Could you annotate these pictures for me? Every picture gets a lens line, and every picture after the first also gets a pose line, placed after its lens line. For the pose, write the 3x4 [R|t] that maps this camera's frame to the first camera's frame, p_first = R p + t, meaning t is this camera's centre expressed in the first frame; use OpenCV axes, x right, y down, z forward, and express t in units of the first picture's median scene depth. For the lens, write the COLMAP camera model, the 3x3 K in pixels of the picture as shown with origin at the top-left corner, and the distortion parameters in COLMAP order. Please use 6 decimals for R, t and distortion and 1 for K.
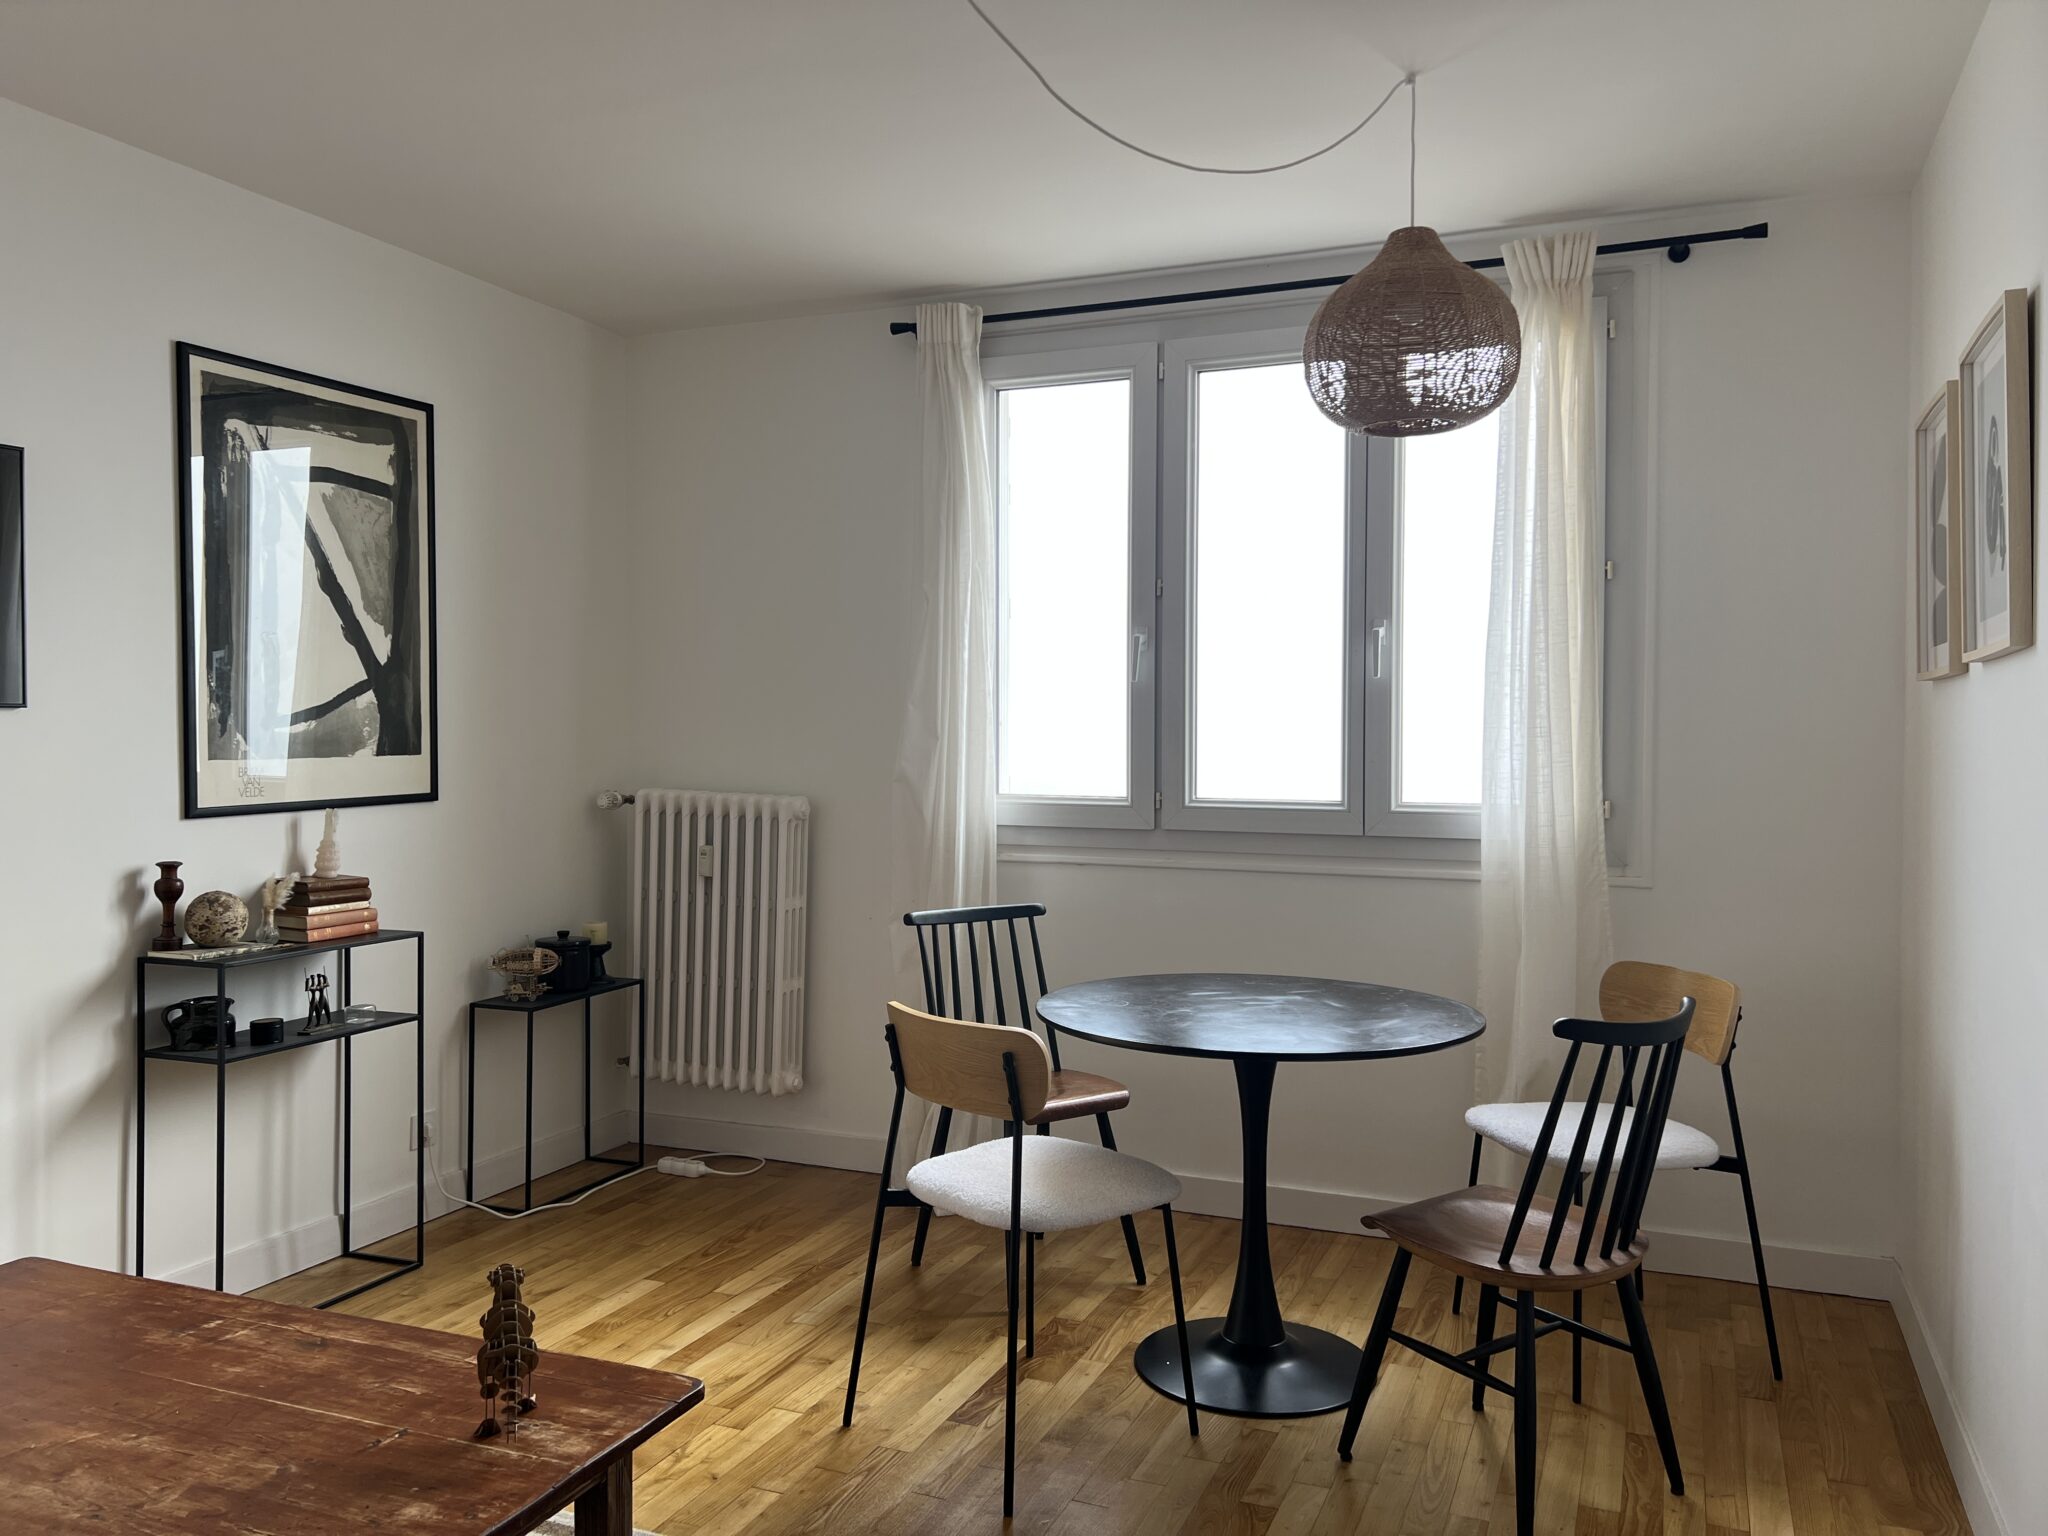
lens RADIAL K [[1543.7, 0, 1022.4], [0, 1543.7, 759.0], [0, 0, 1]] dist [0.001205, -0.005013]
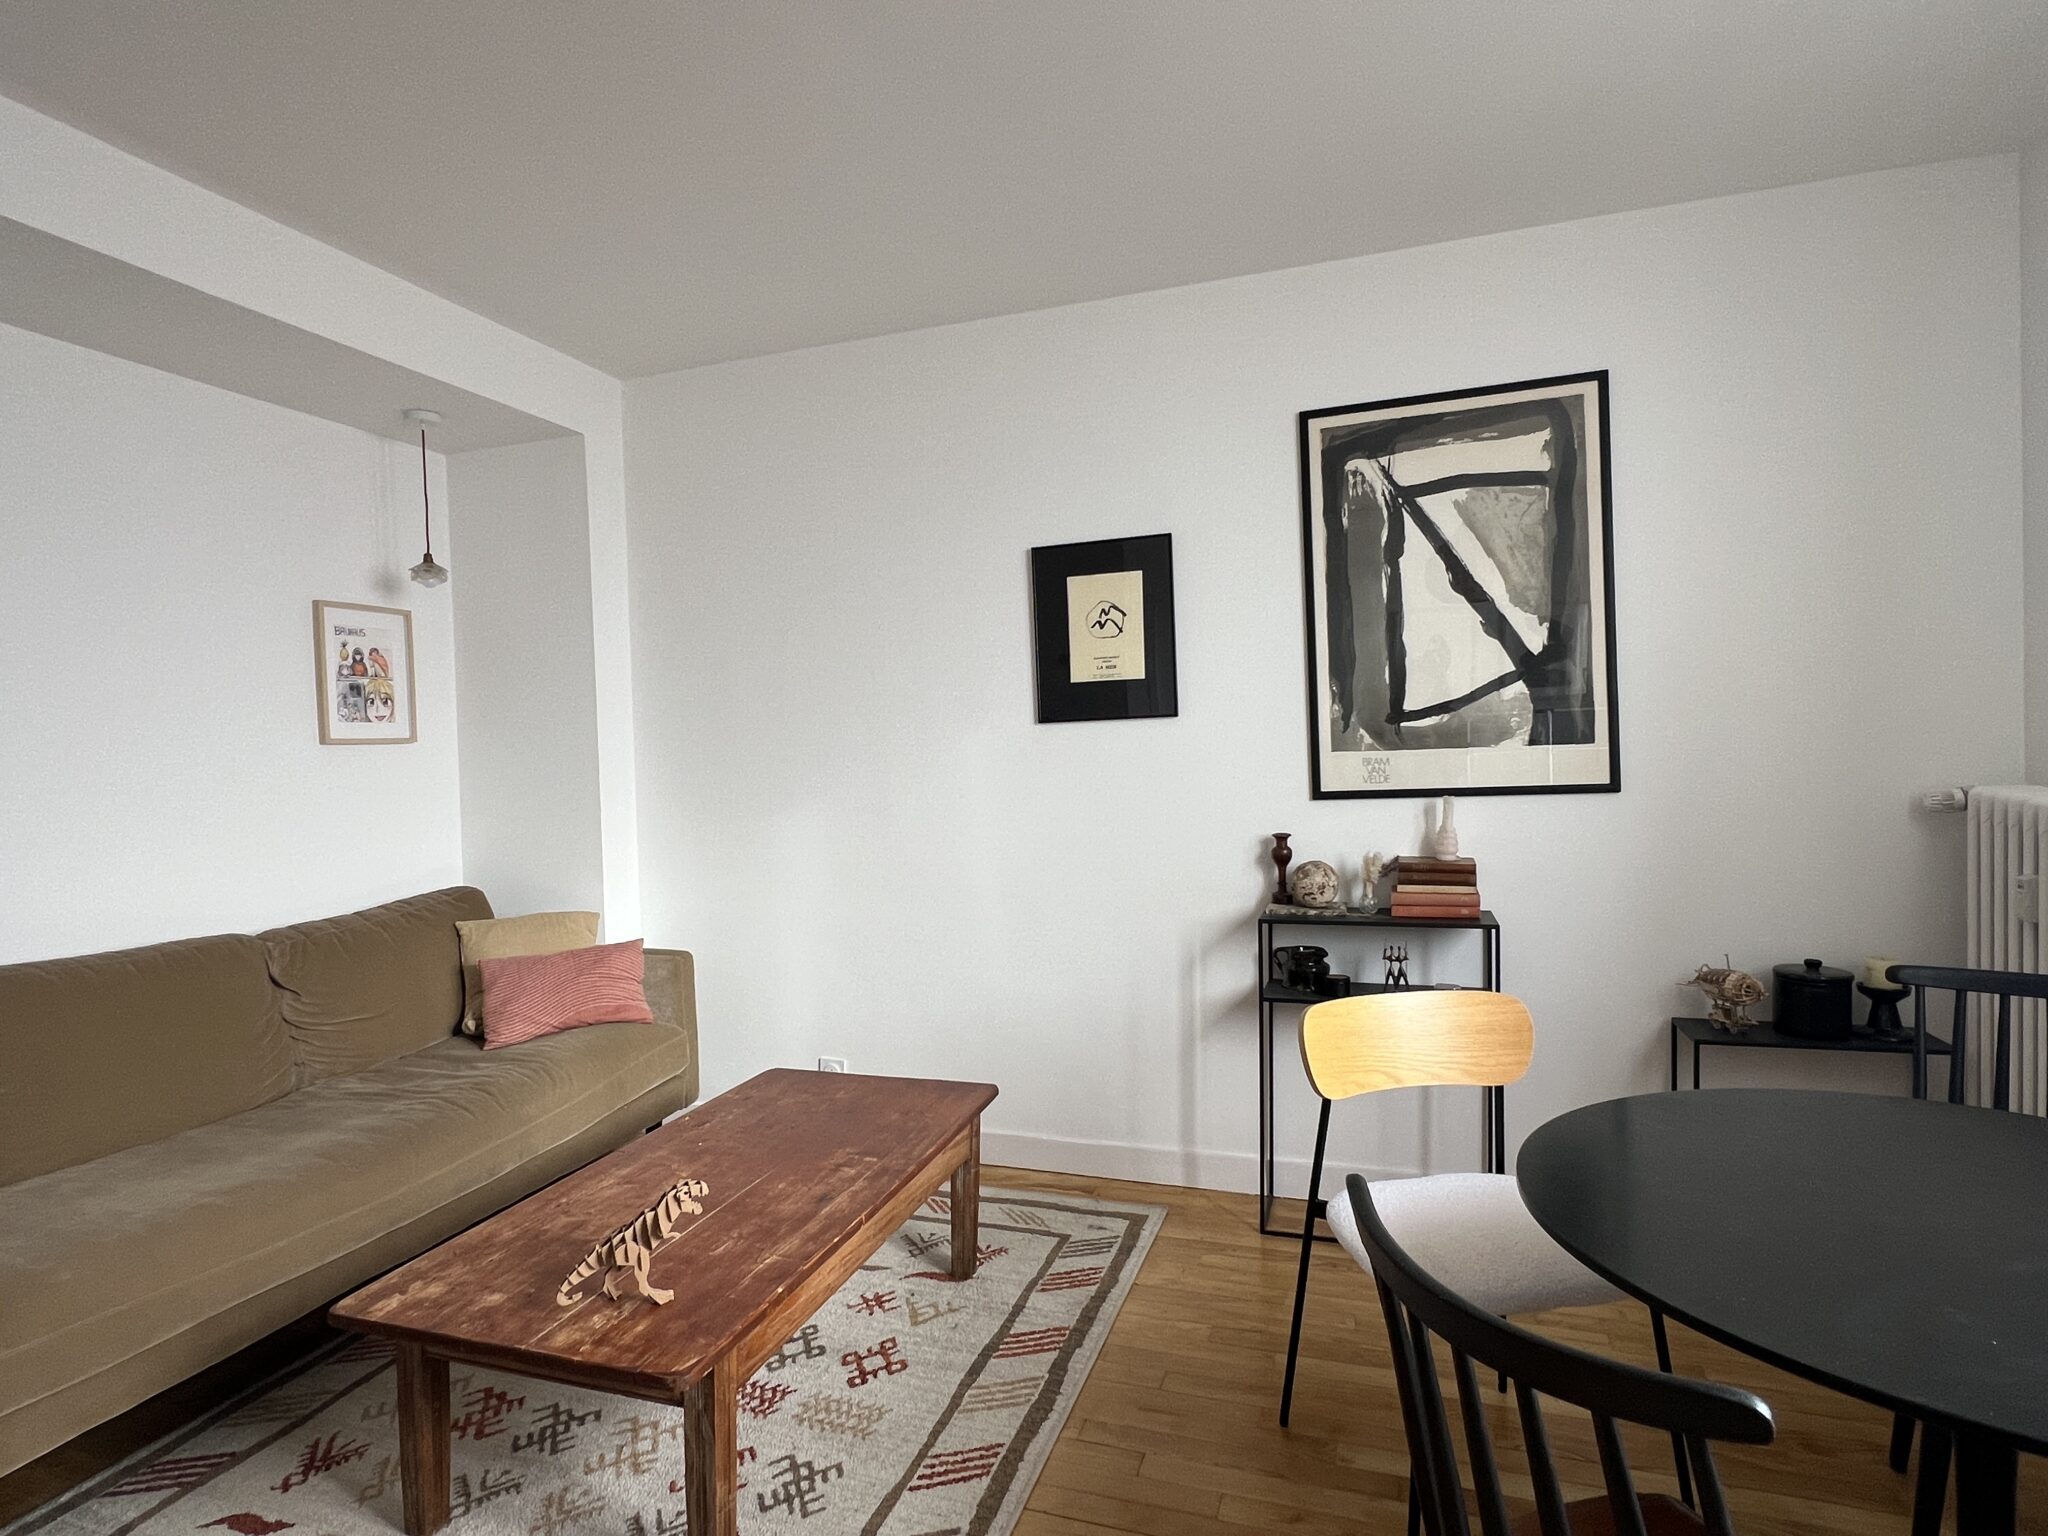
lens RADIAL K [[1092.7, 0, 1015.0], [0, 1092.7, 767.7], [0, 0, 1]] dist [0.004682, -0.000473]
pose [[0.061133, 0.019519, -0.997939, 0.289752], [0.013225, 0.999705, 0.020364, -0.006851], [0.998042, -0.014443, 0.060856, 0.654758]]
